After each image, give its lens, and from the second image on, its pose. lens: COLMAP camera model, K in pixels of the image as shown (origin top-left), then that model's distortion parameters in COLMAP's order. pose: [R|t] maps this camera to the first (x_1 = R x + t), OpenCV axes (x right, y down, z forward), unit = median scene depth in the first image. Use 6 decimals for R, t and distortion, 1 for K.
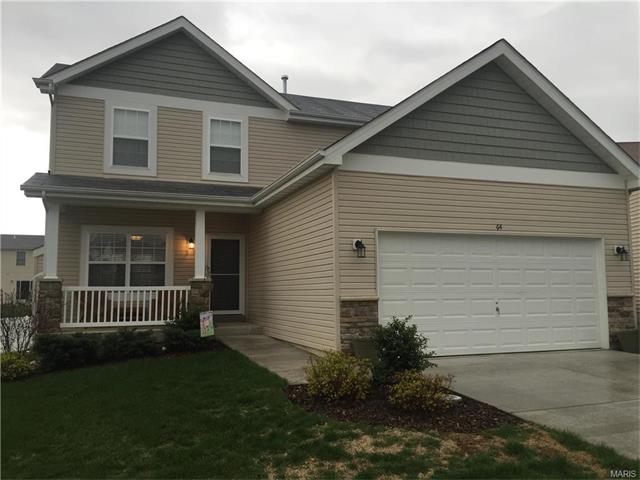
lens RADIAL K [[543.6, 0, 320.0], [0, 543.6, 240.0], [0, 0, 1]] dist [0.038633, -0.010496]
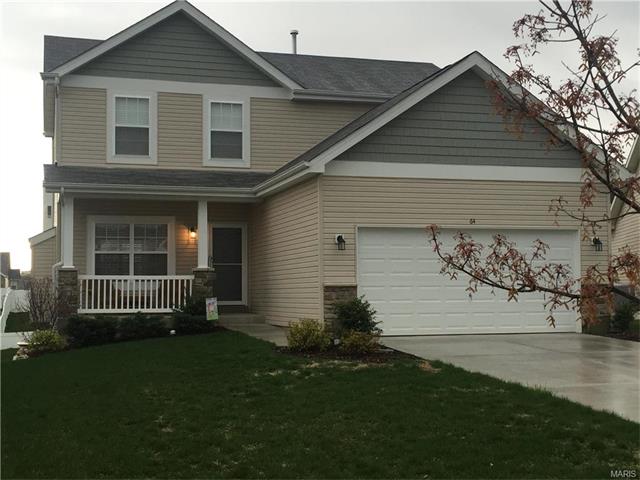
lens RADIAL K [[920.6, 0, 320.0], [0, 920.6, 240.0], [0, 0, 1]] dist [0.019412, 0.068384]
pose [[0.997699, -0.001836, -0.067777, 0.111300], [0.004427, 0.999264, 0.038097, -0.044937], [0.067657, -0.038309, 0.996973, -0.679968]]
